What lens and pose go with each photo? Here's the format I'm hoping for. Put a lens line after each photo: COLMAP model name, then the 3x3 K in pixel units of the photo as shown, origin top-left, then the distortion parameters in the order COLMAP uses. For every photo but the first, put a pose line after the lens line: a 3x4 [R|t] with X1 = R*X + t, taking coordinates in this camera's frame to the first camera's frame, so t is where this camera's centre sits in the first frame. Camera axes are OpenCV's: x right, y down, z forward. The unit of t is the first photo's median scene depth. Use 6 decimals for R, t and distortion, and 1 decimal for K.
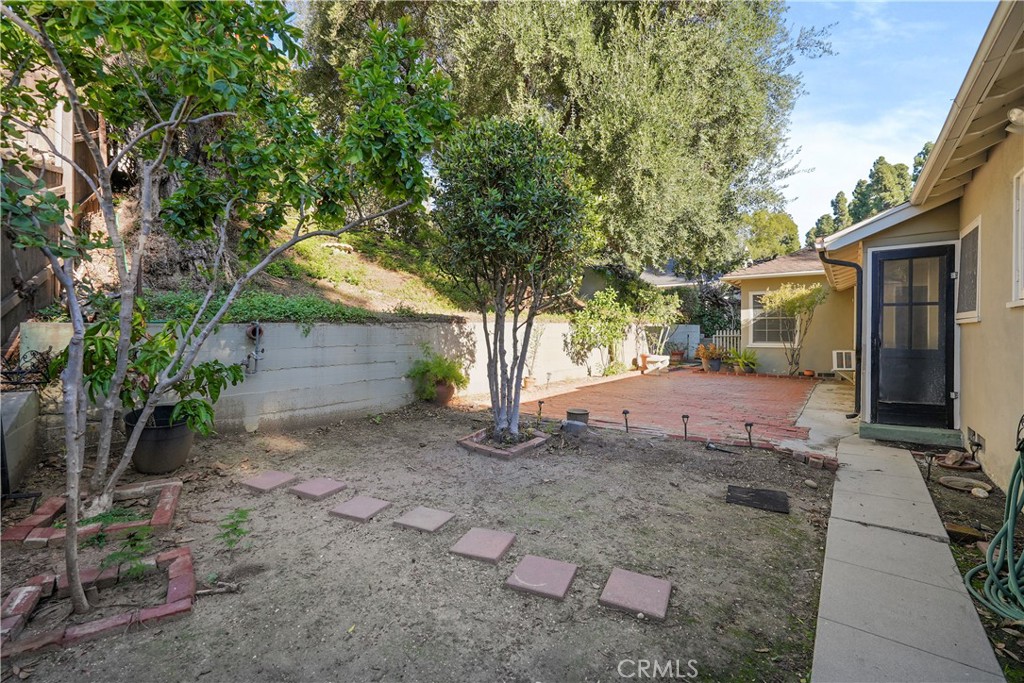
lens RADIAL K [[441.9, 0, 536.7], [0, 441.9, 331.1], [0, 0, 1]] dist [-0.010670, 0.002050]
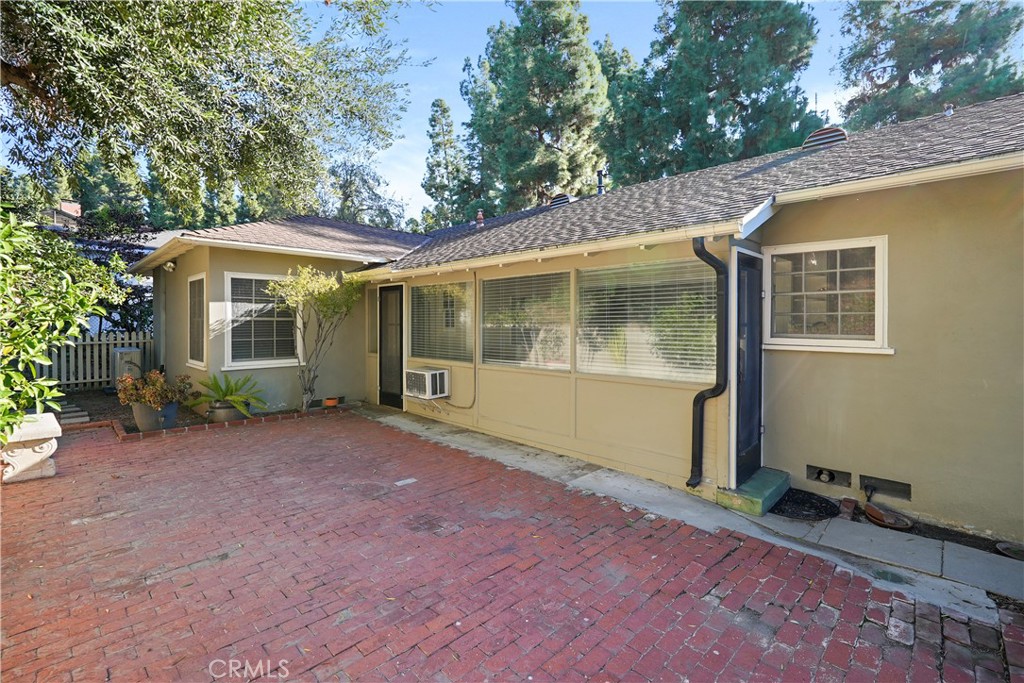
lens RADIAL K [[441.9, 0, 489.7], [0, 441.9, 336.5], [0, 0, 1]] dist [-0.010670, 0.002050]
pose [[0.186129, -0.038666, 0.981764, -0.023736], [-0.004285, 0.999184, 0.040165, -0.065835], [-0.982516, -0.011683, 0.185812, 1.187861]]
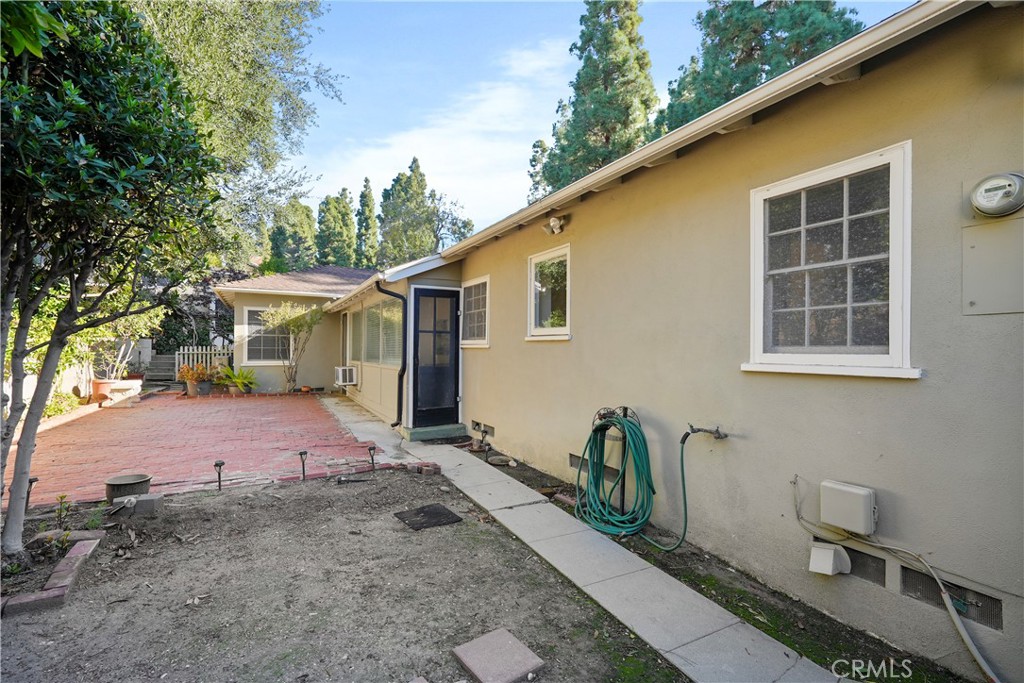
lens RADIAL K [[441.9, 0, 486.3], [0, 441.9, 347.2], [0, 0, 1]] dist [-0.010670, 0.002050]
pose [[0.470525, 0.004667, 0.882374, -0.215184], [-0.009238, 0.999957, -0.000363, -0.015802], [-0.882338, -0.007980, 0.470548, 0.222794]]
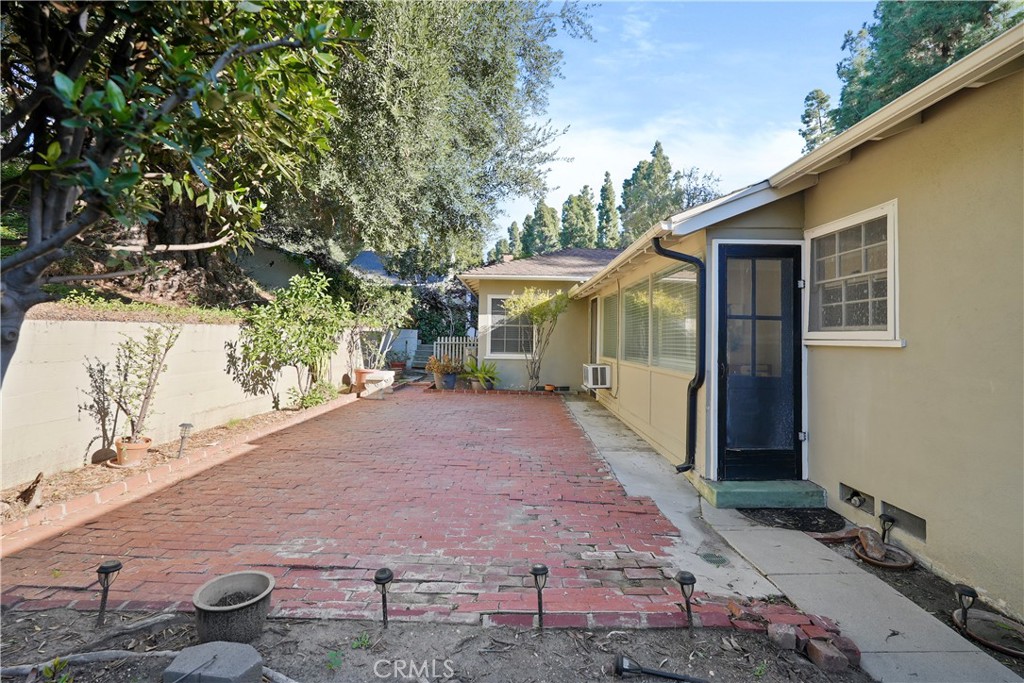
lens RADIAL K [[441.9, 0, 516.7], [0, 441.9, 319.5], [0, 0, 1]] dist [-0.010670, 0.002050]
pose [[0.815875, 0.038045, 0.576976, 0.062462], [-0.019935, 0.999091, -0.037690, -0.018967], [-0.577885, 0.019249, 0.815891, 0.554427]]
